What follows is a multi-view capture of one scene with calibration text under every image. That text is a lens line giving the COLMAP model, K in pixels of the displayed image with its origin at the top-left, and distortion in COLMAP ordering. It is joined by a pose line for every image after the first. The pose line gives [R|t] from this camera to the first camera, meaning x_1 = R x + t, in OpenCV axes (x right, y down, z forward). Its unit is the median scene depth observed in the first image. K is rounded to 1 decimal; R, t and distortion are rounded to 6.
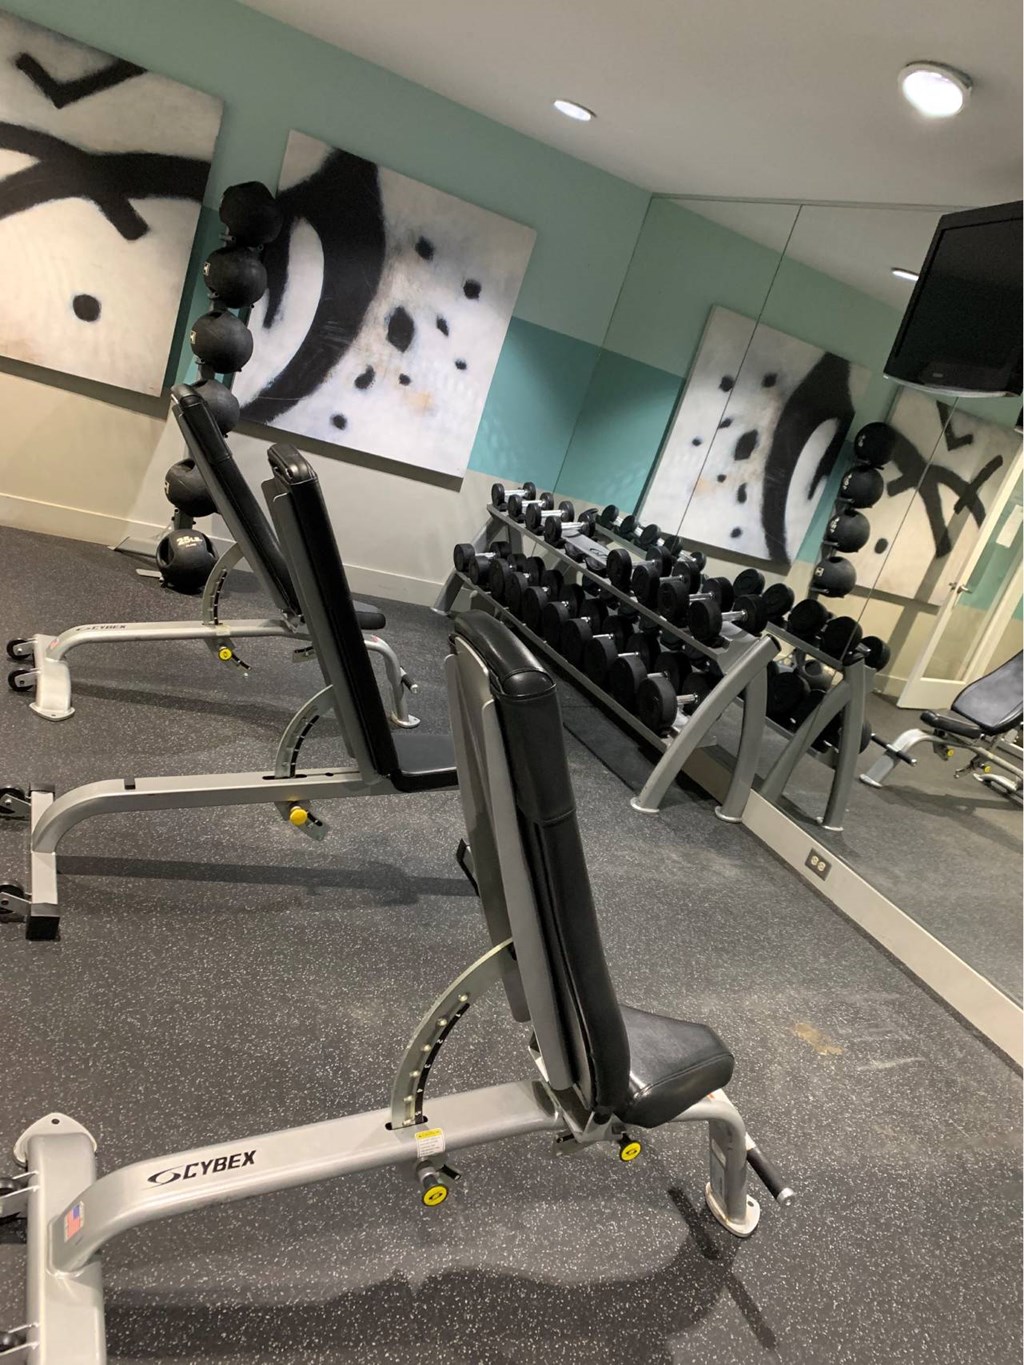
lens RADIAL K [[1033.6, 0, 512.0], [0, 1033.6, 682.5], [0, 0, 1]] dist [-0.004126, -0.013116]
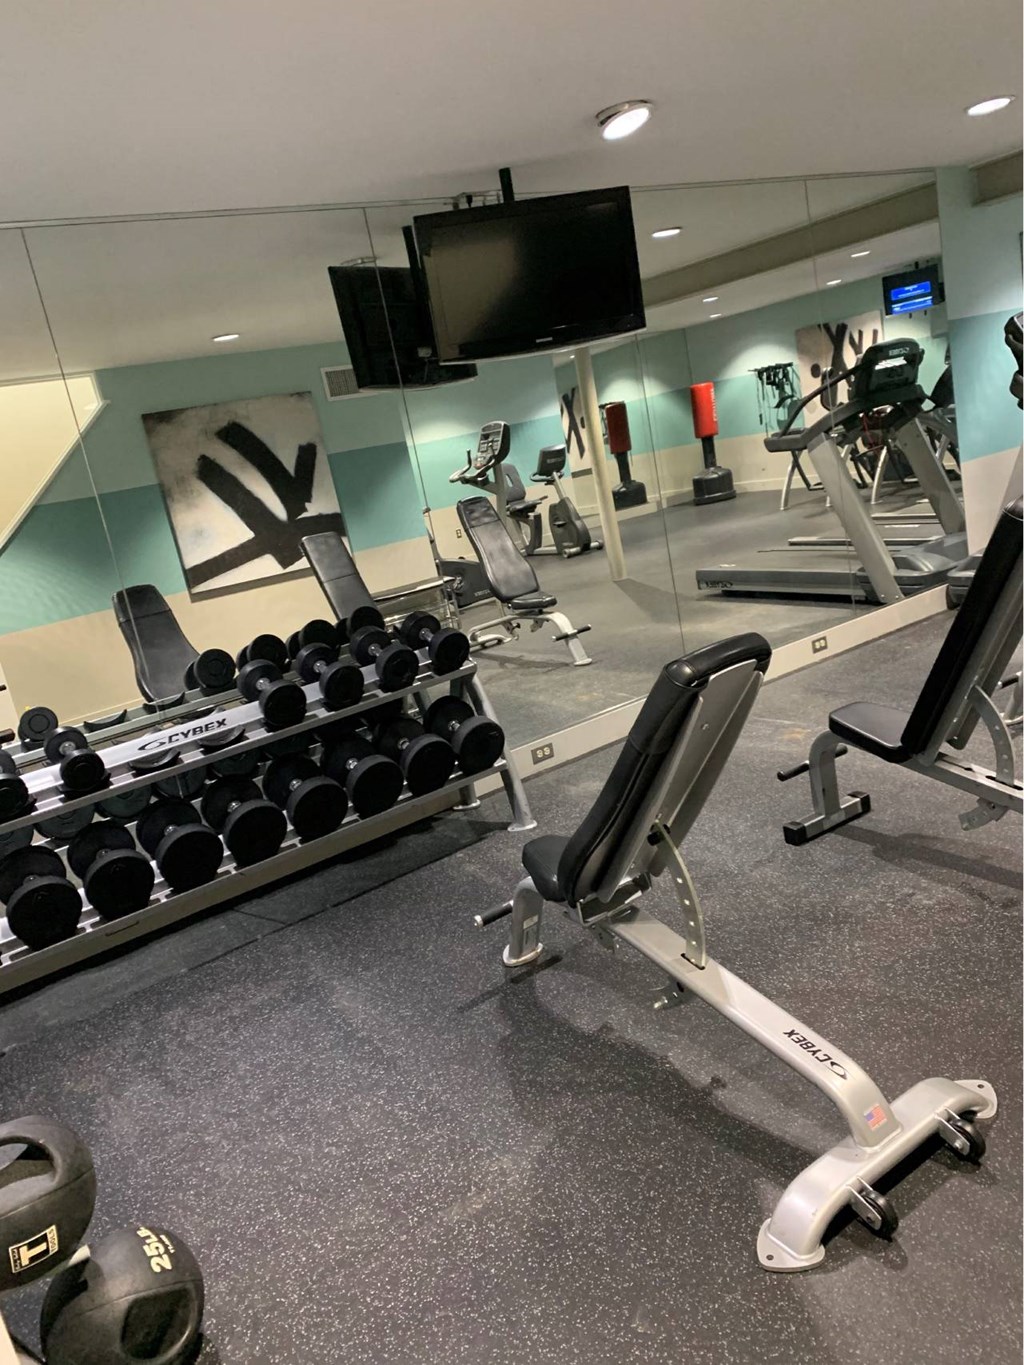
lens RADIAL K [[1033.6, 0, 512.0], [0, 1033.6, 682.5], [0, 0, 1]] dist [-0.004126, -0.013116]
pose [[-0.186079, -0.502231, 0.844475, -0.675443], [0.427148, 0.732665, 0.529856, -0.539904], [-0.884827, 0.459311, 0.078193, 0.900978]]
